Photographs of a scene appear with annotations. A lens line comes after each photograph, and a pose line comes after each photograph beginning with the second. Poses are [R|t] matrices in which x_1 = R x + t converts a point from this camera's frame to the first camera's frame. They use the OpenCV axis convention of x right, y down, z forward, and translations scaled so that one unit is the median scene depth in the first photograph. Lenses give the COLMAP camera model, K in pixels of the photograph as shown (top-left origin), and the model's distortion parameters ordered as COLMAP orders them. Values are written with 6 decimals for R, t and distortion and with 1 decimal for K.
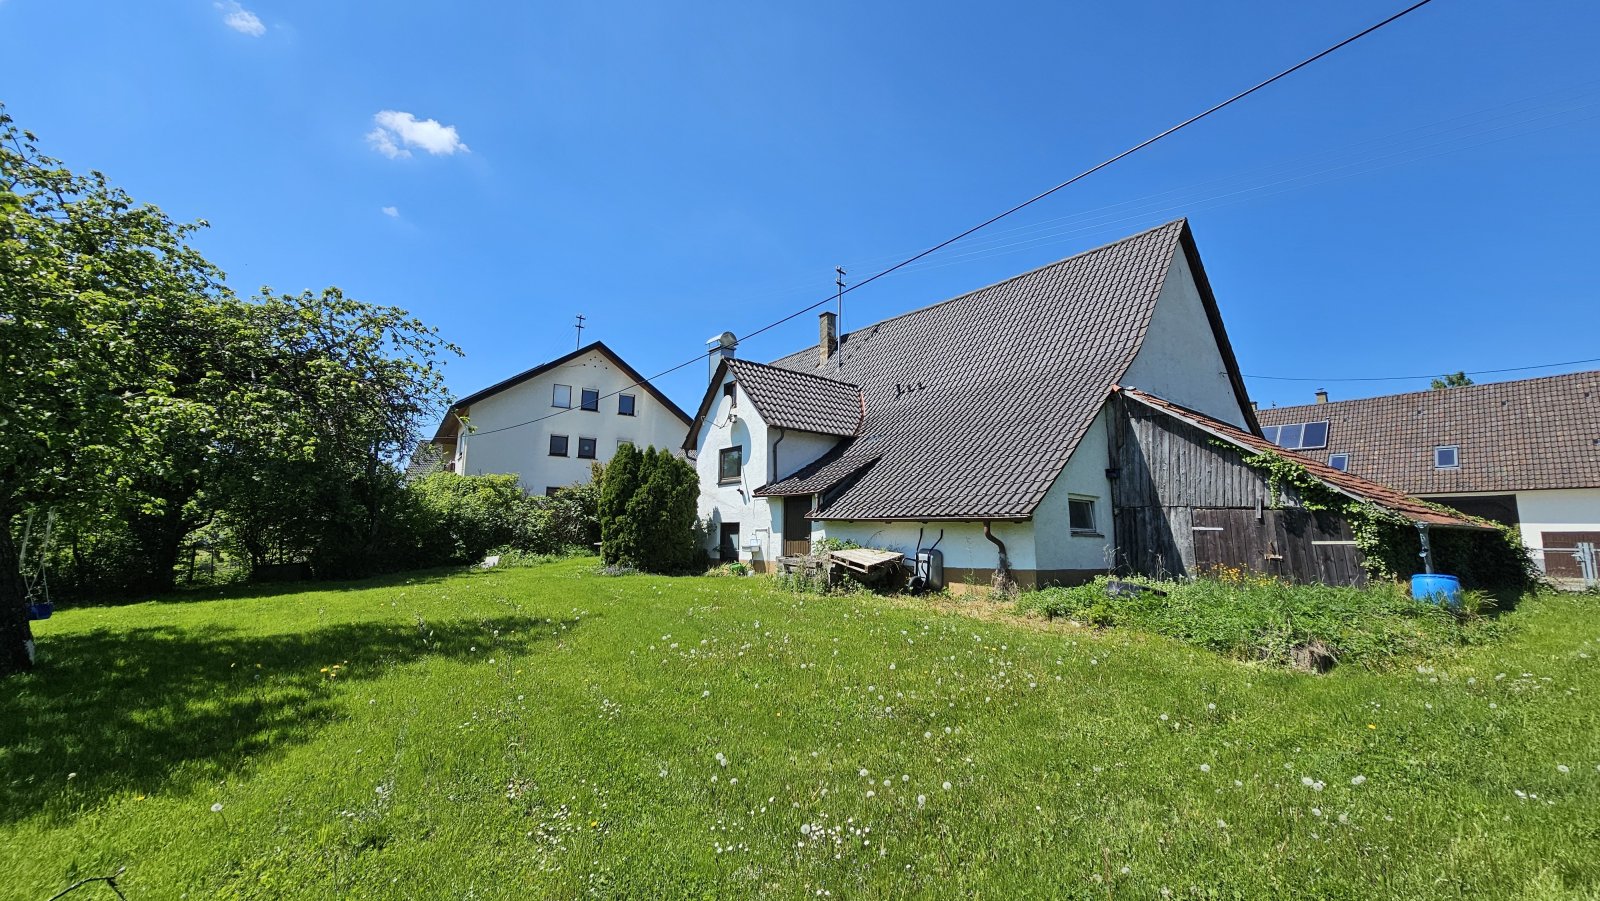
lens RADIAL K [[650.9, 0, 800.0], [0, 650.9, 450.5], [0, 0, 1]] dist [-0.001809, 0.000466]
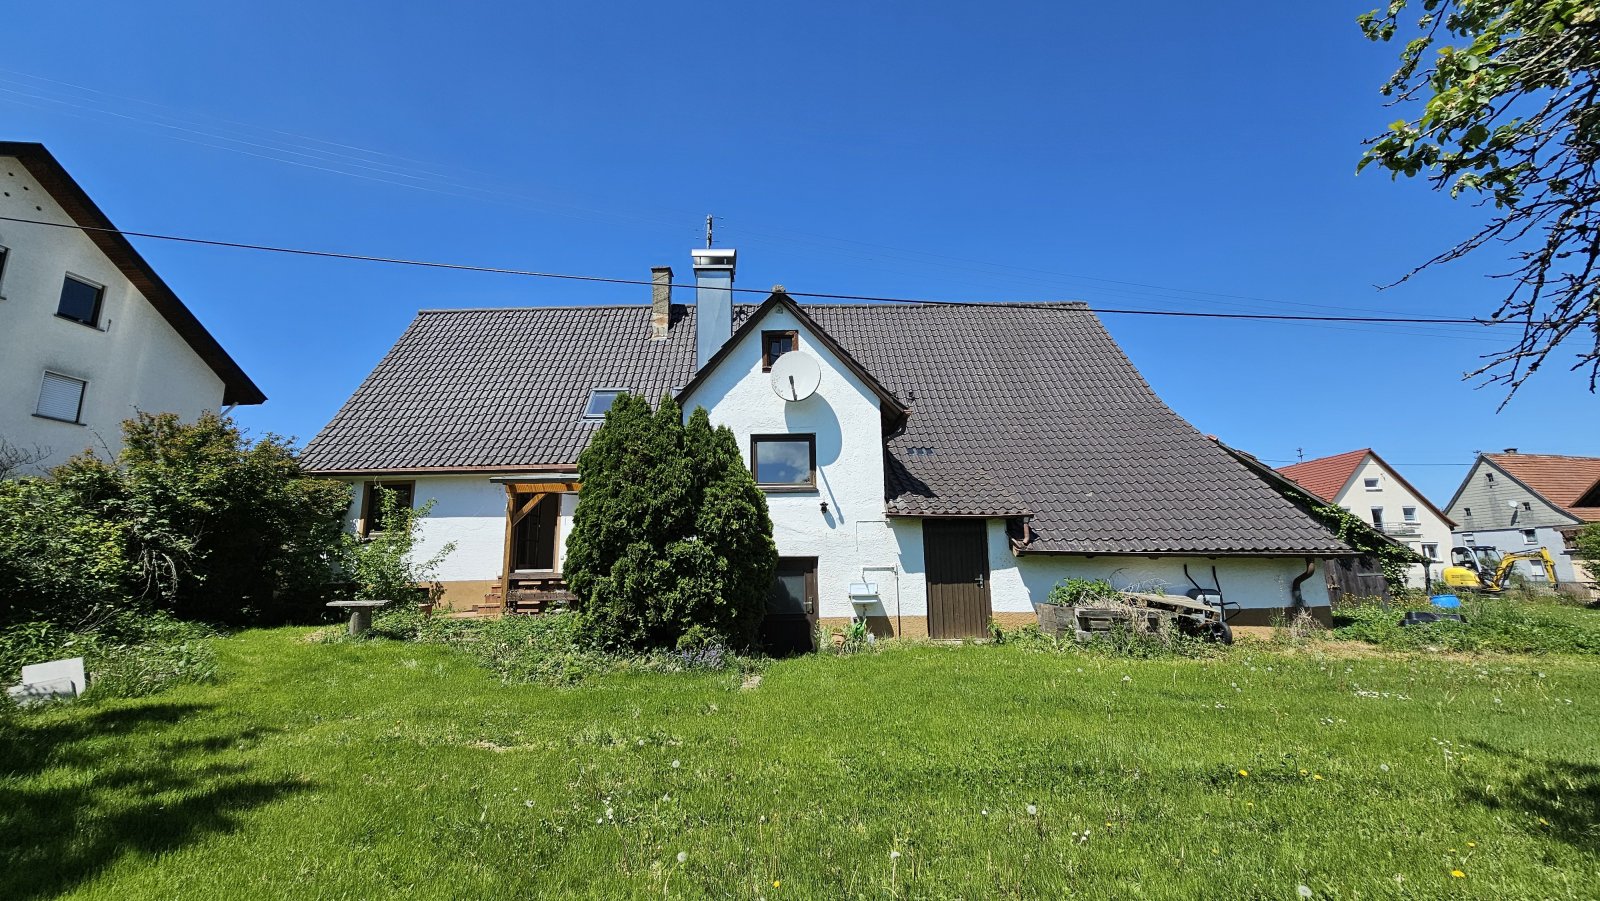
lens RADIAL K [[650.9, 0, 800.0], [0, 650.9, 450.5], [0, 0, 1]] dist [-0.001809, 0.000466]
pose [[0.622883, 0.134031, 0.770748, -0.780343], [-0.088158, 0.990965, -0.101081, 0.098994], [-0.777332, -0.004986, 0.629071, 0.828666]]
